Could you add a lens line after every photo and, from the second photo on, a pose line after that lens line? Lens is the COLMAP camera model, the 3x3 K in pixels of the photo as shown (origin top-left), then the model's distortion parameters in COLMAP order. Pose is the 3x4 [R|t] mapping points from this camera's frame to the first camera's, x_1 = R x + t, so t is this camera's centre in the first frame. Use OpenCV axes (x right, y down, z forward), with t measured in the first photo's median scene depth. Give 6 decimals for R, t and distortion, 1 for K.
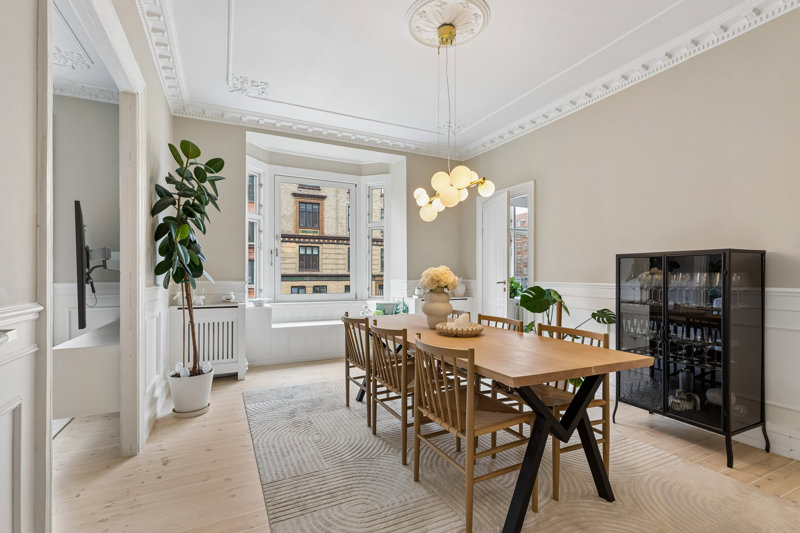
lens RADIAL K [[369.6, 0, 398.1], [0, 369.6, 273.5], [0, 0, 1]] dist [0.018948, -0.000157]
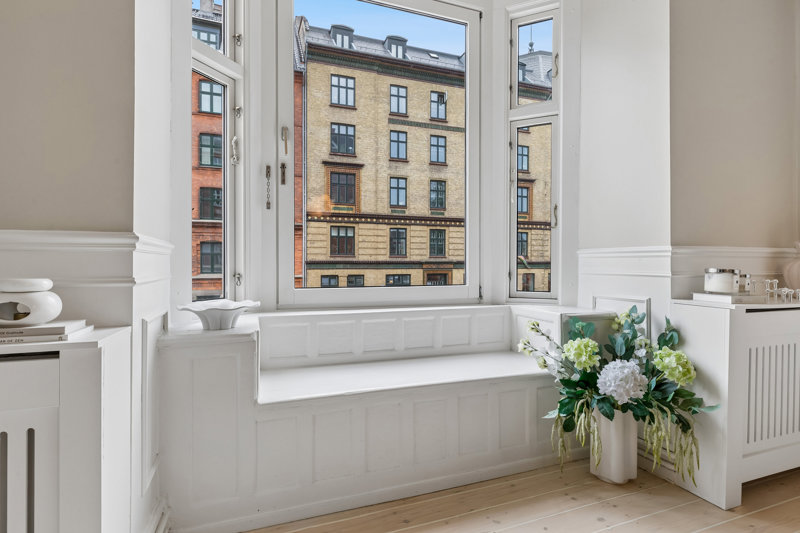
lens RADIAL K [[409.4, 0, 402.0], [0, 409.4, 263.1], [0, 0, 1]] dist [0.007204, -0.000322]
pose [[0.996307, -0.000064, -0.085868, -0.033667], [0.000150, 0.999999, 0.000993, 0.005945], [0.085868, -0.001003, 0.996306, 0.116068]]
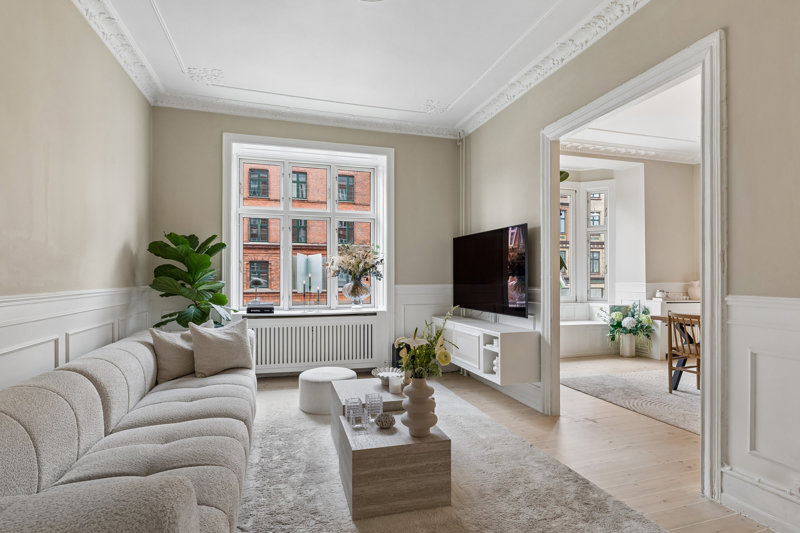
lens RADIAL K [[411.5, 0, 400.4], [0, 411.5, 271.1], [0, 0, 1]] dist [-0.005367, -0.000276]
pose [[0.987788, -0.001504, -0.155795, -0.088163], [-0.000639, 0.999906, -0.013704, 0.000149], [0.155801, 0.013636, 0.987694, -0.043764]]
